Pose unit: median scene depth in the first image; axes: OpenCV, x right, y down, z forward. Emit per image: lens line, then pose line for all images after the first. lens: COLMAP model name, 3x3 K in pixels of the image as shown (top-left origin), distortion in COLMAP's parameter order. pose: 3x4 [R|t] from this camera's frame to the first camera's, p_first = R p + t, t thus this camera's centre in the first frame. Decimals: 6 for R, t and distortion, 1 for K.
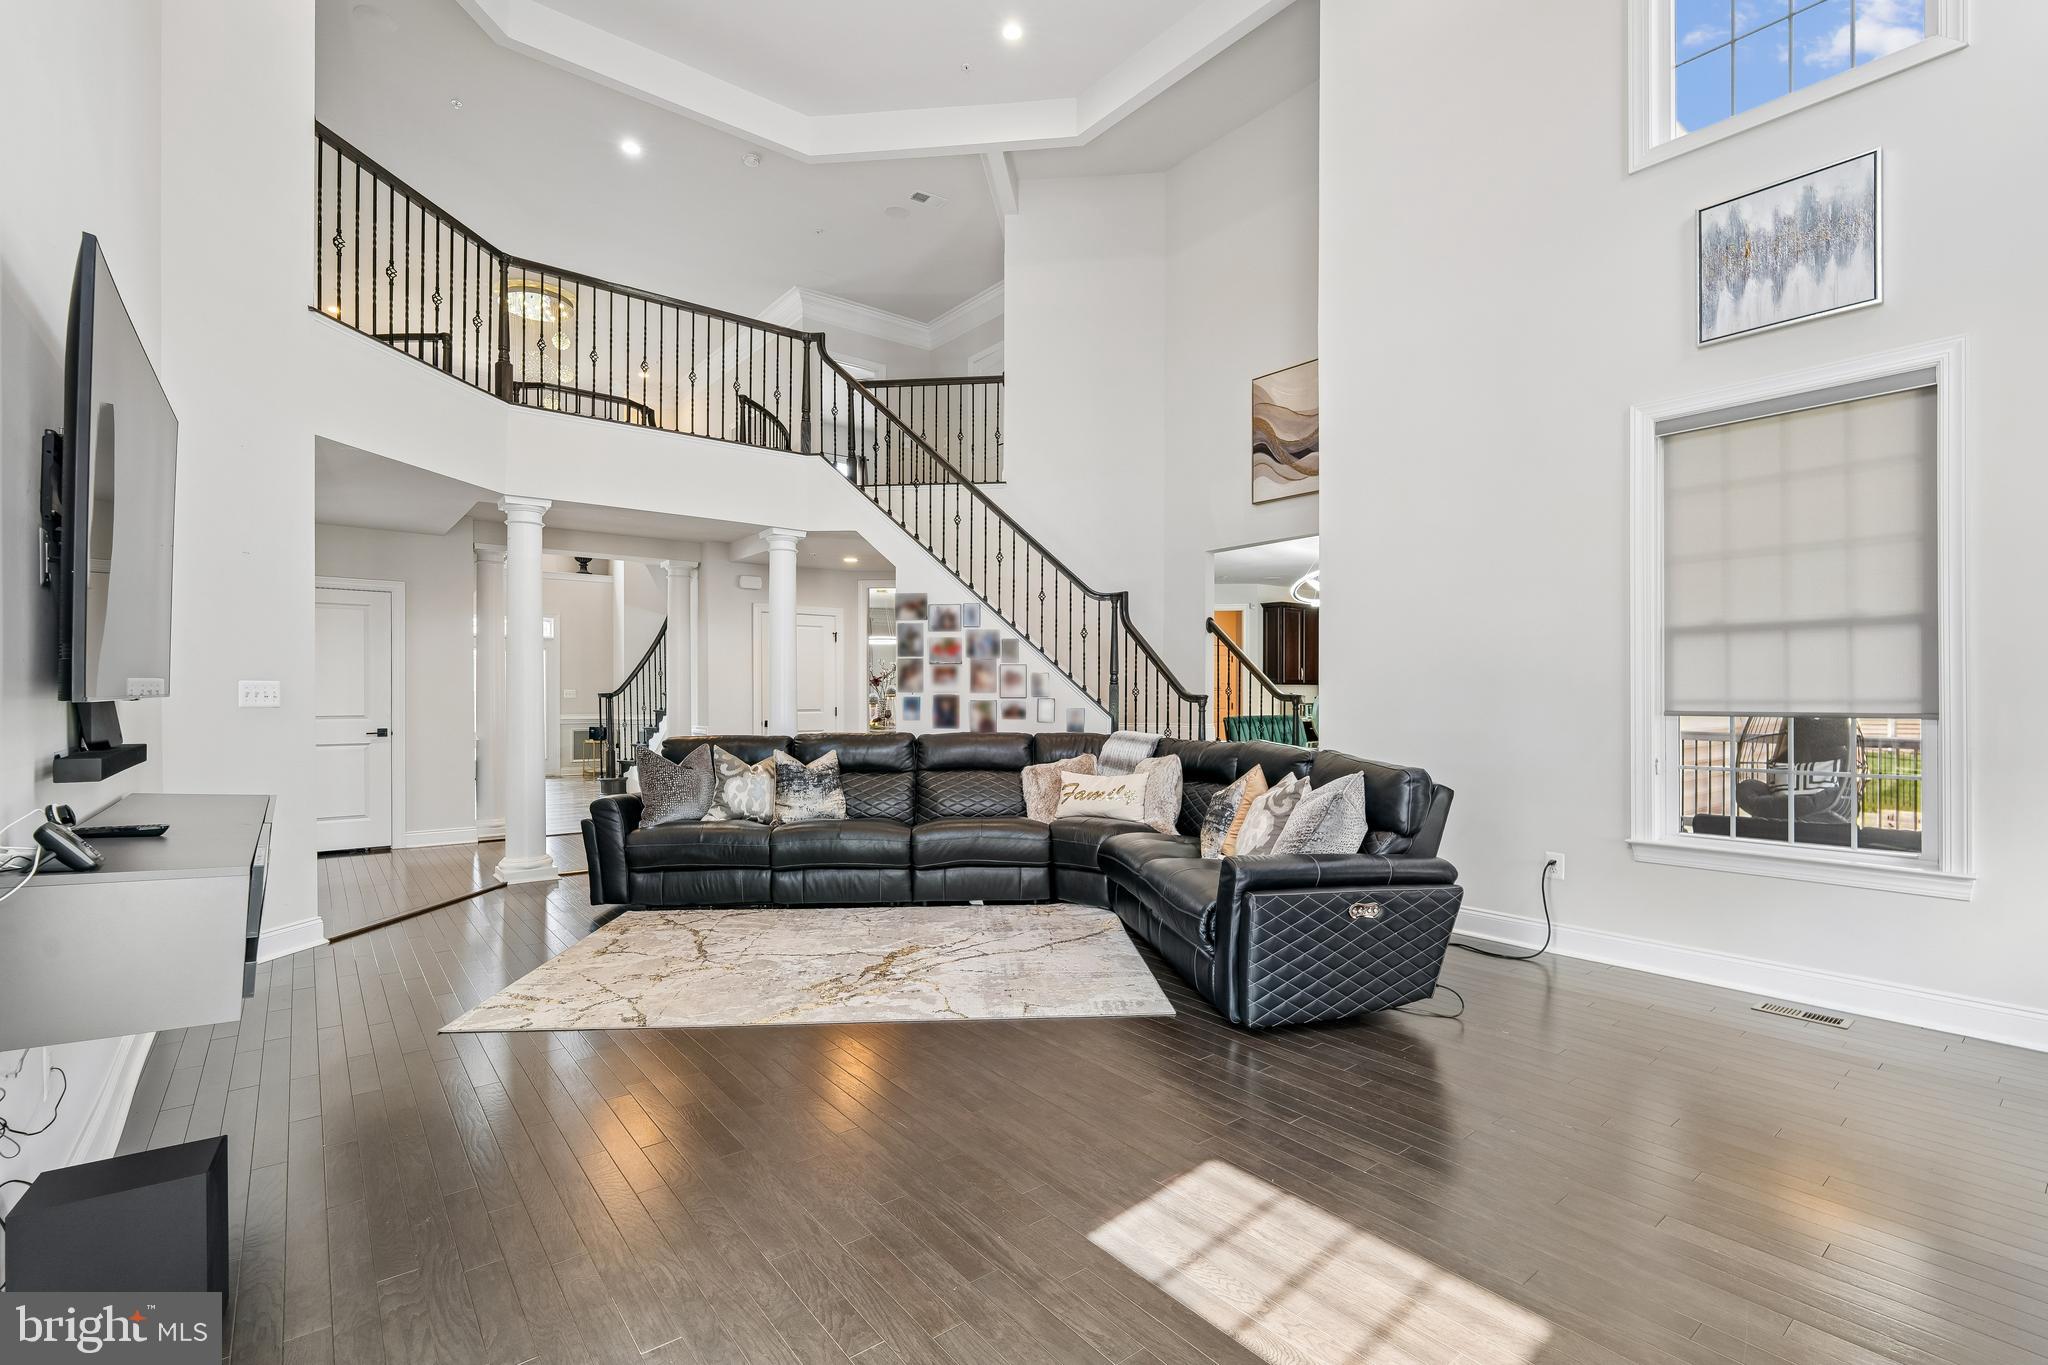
lens RADIAL K [[911.8, 0, 1024.0], [0, 911.8, 682.5], [0, 0, 1]] dist [-0.002457, 0.000058]
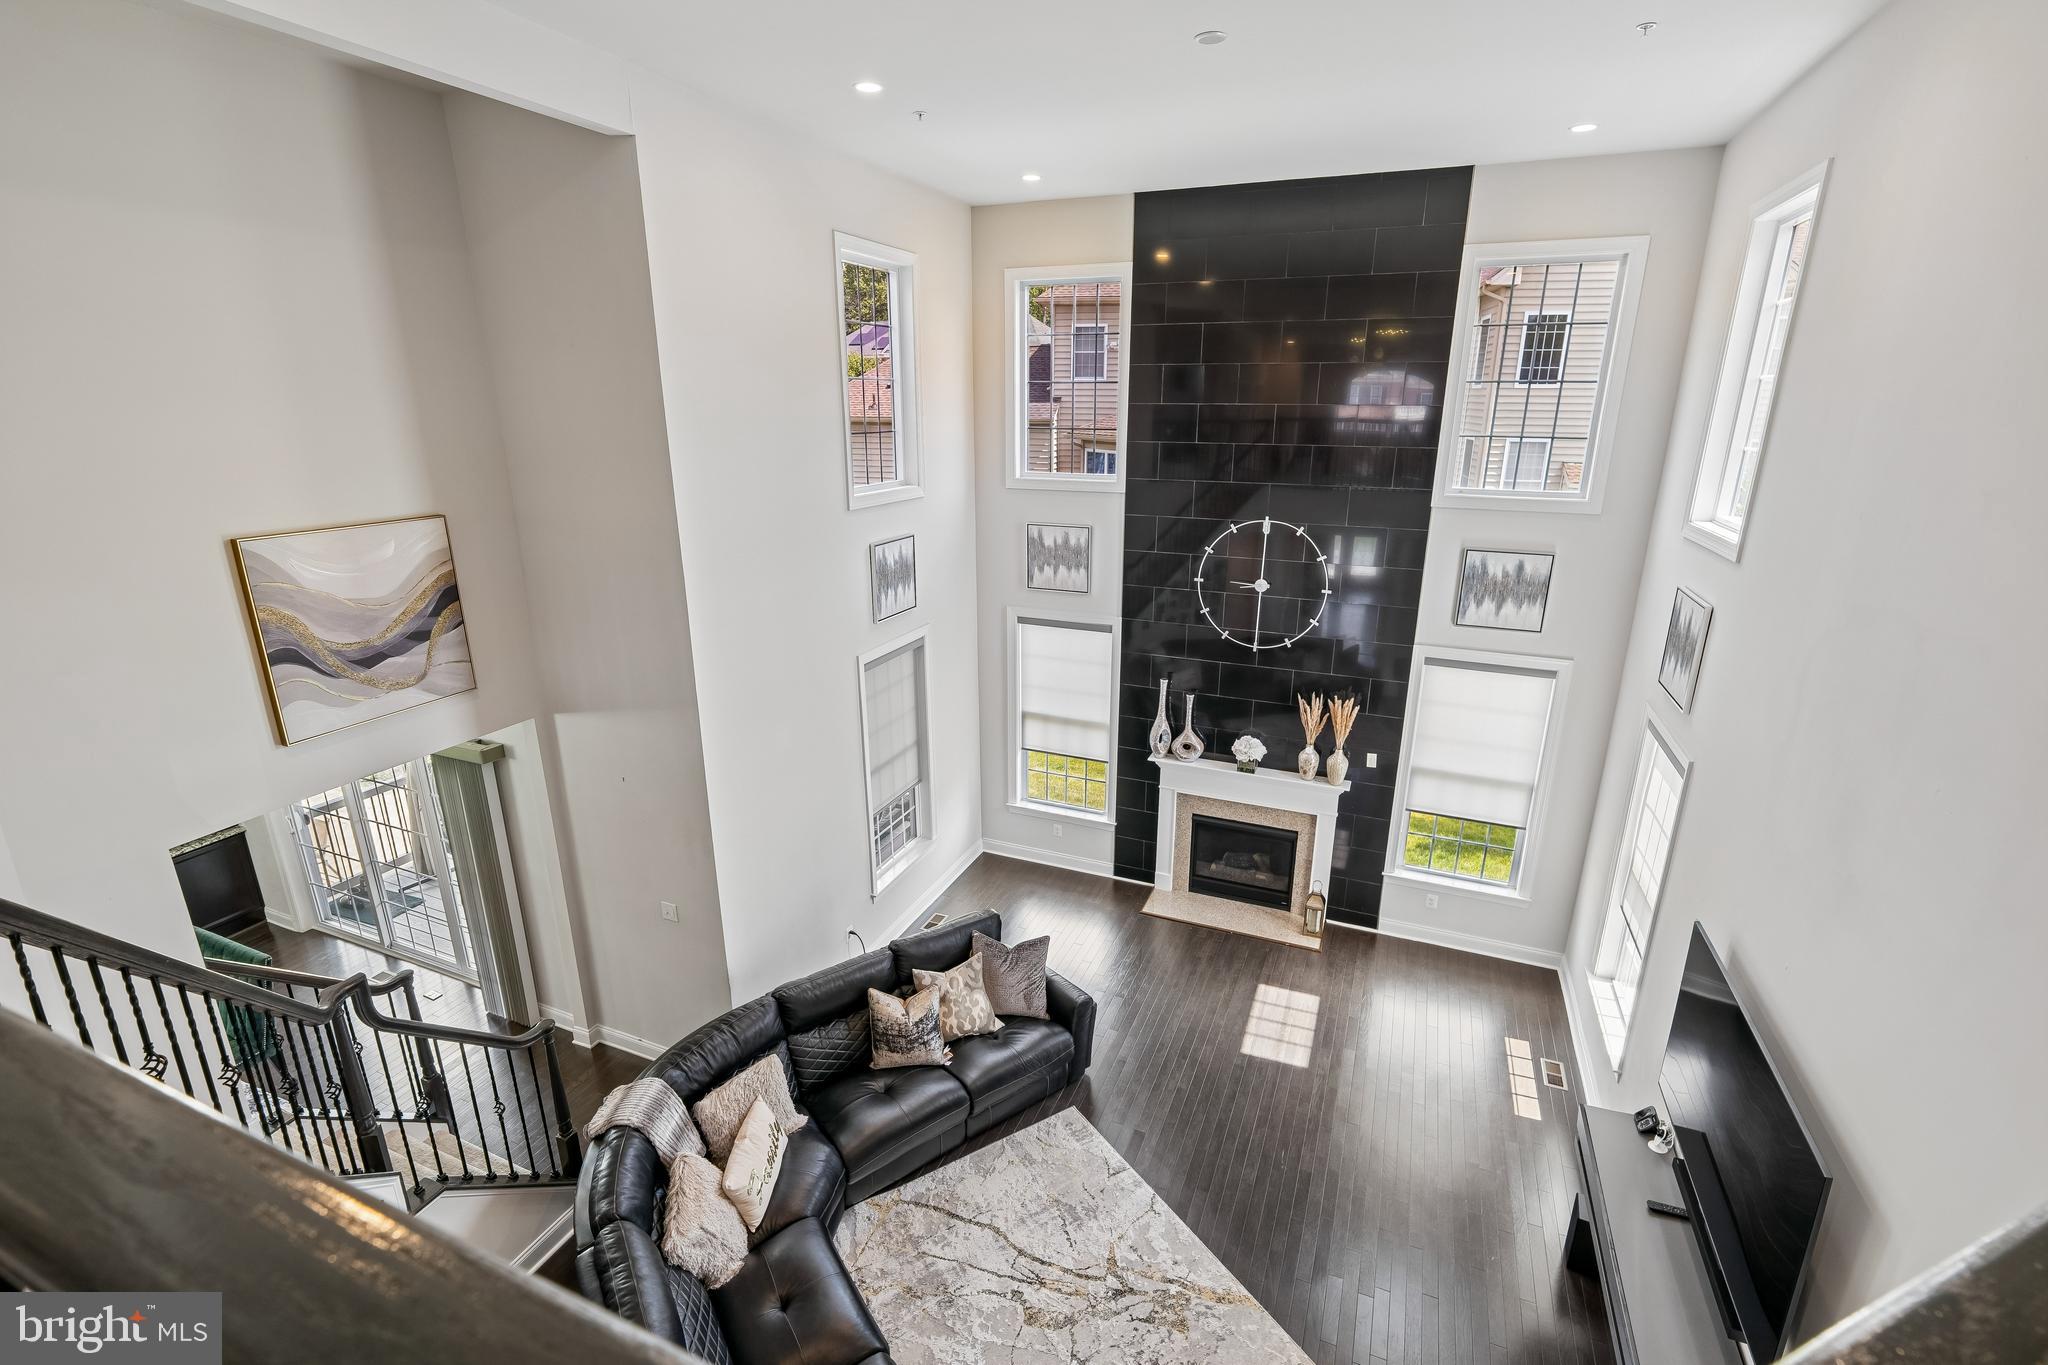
lens RADIAL K [[923.0, 0, 1022.2], [0, 923.0, 689.1], [0, 0, 1]] dist [-0.002759, -0.000155]
pose [[-0.477571, -0.265690, 0.837458, -0.893372], [-0.006533, 0.954228, 0.299010, -0.774757], [-0.878569, 0.137328, -0.457447, 1.574027]]
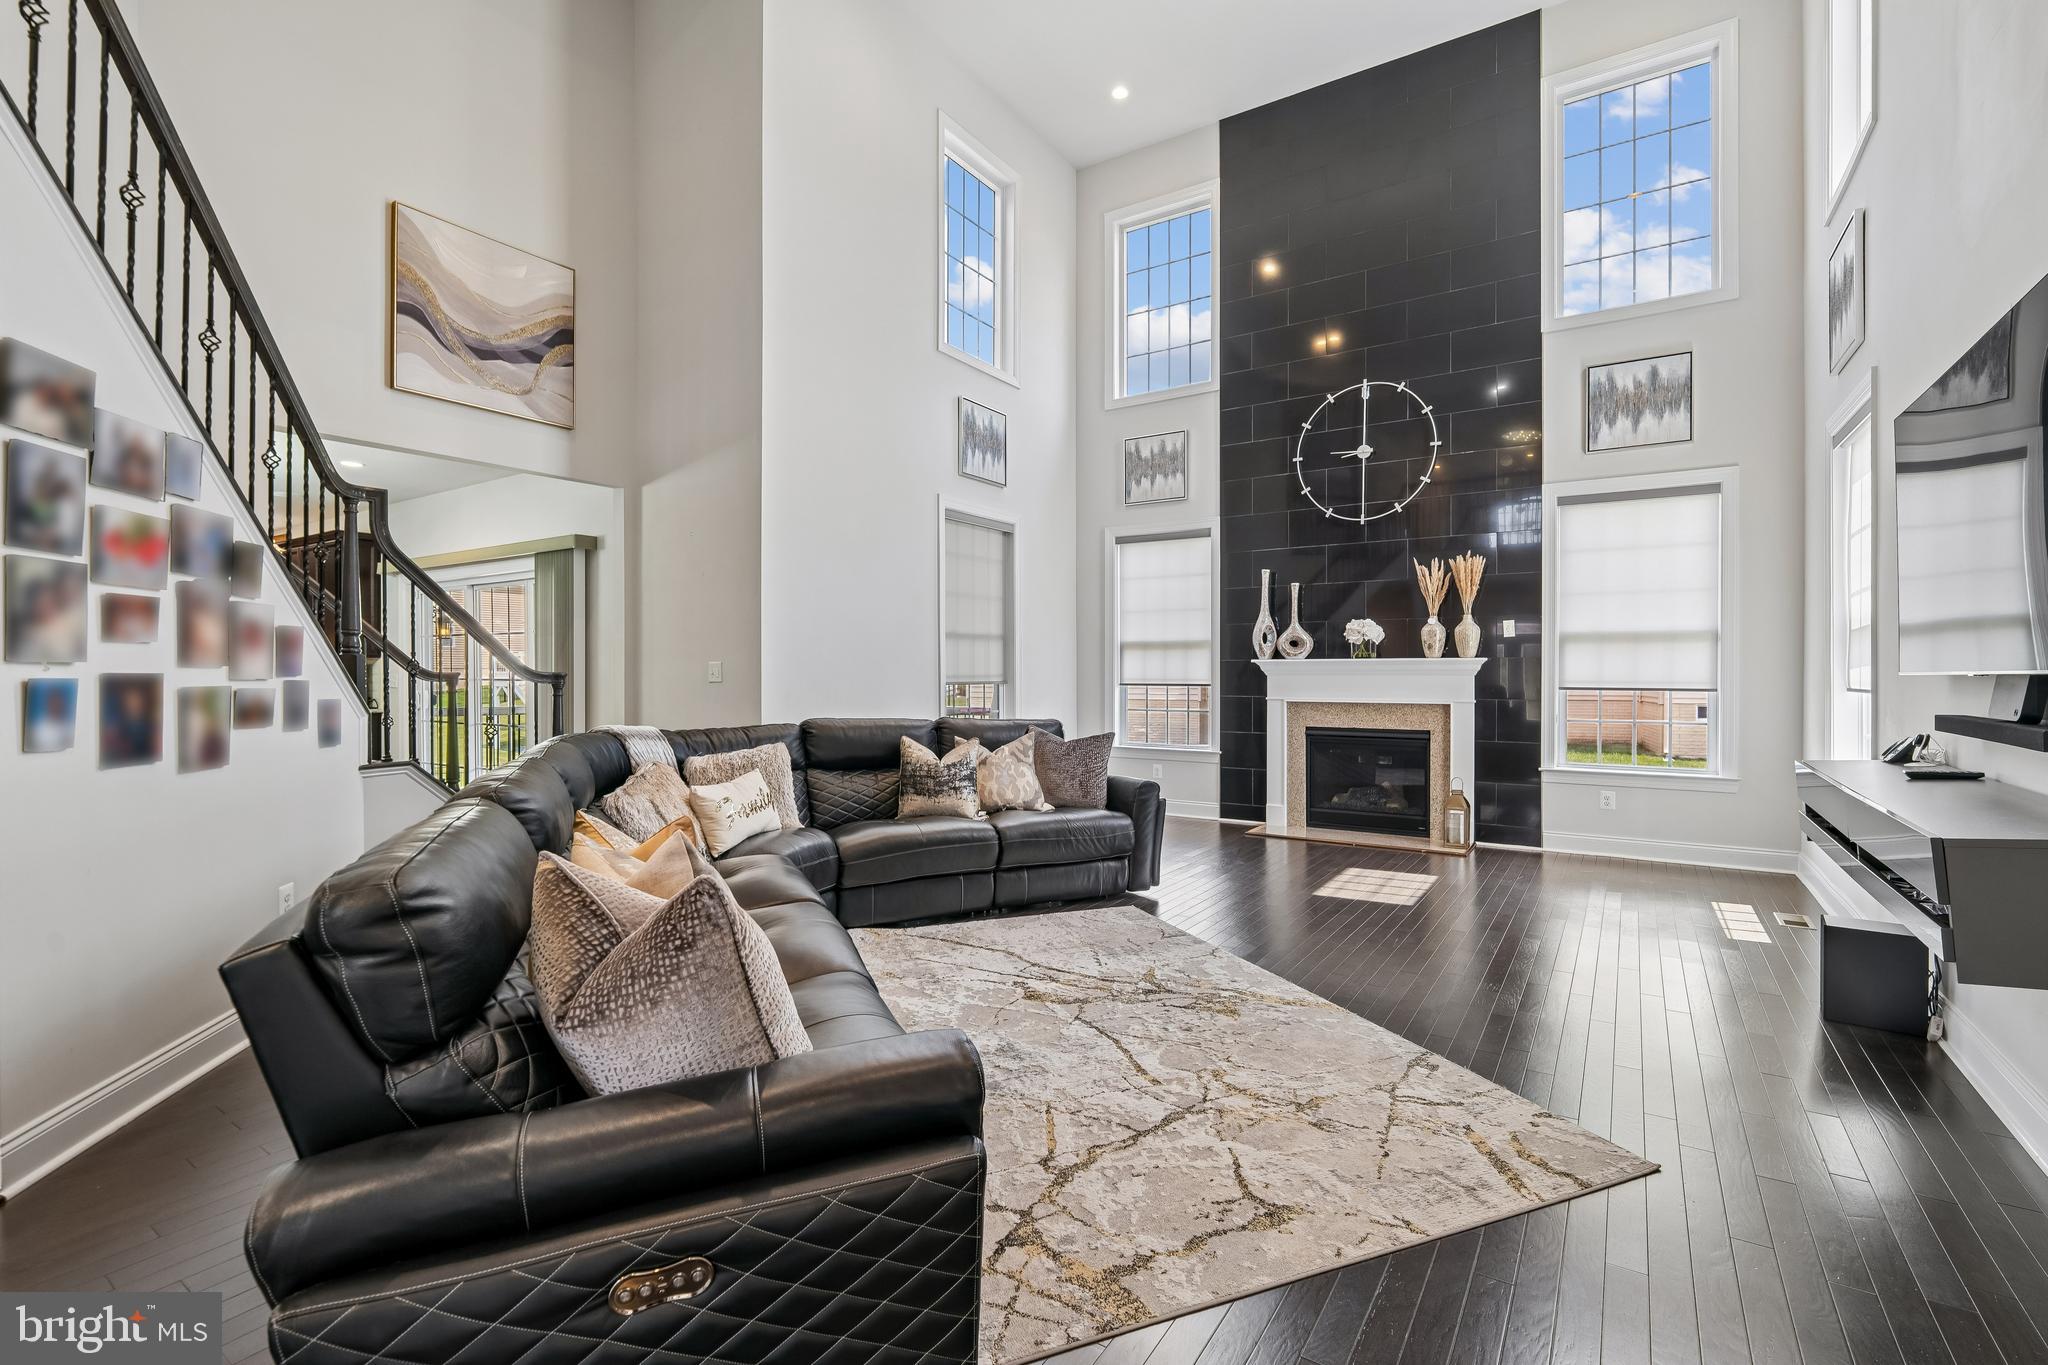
lens RADIAL K [[920.2, 0, 1021.1], [0, 920.2, 678.7], [0, 0, 1]] dist [-0.003184, -0.000247]
pose [[-0.306824, -0.004329, 0.951756, -0.982388], [-0.009709, 0.999952, 0.001418, 0.021398], [-0.951717, -0.008806, -0.306851, 1.428070]]
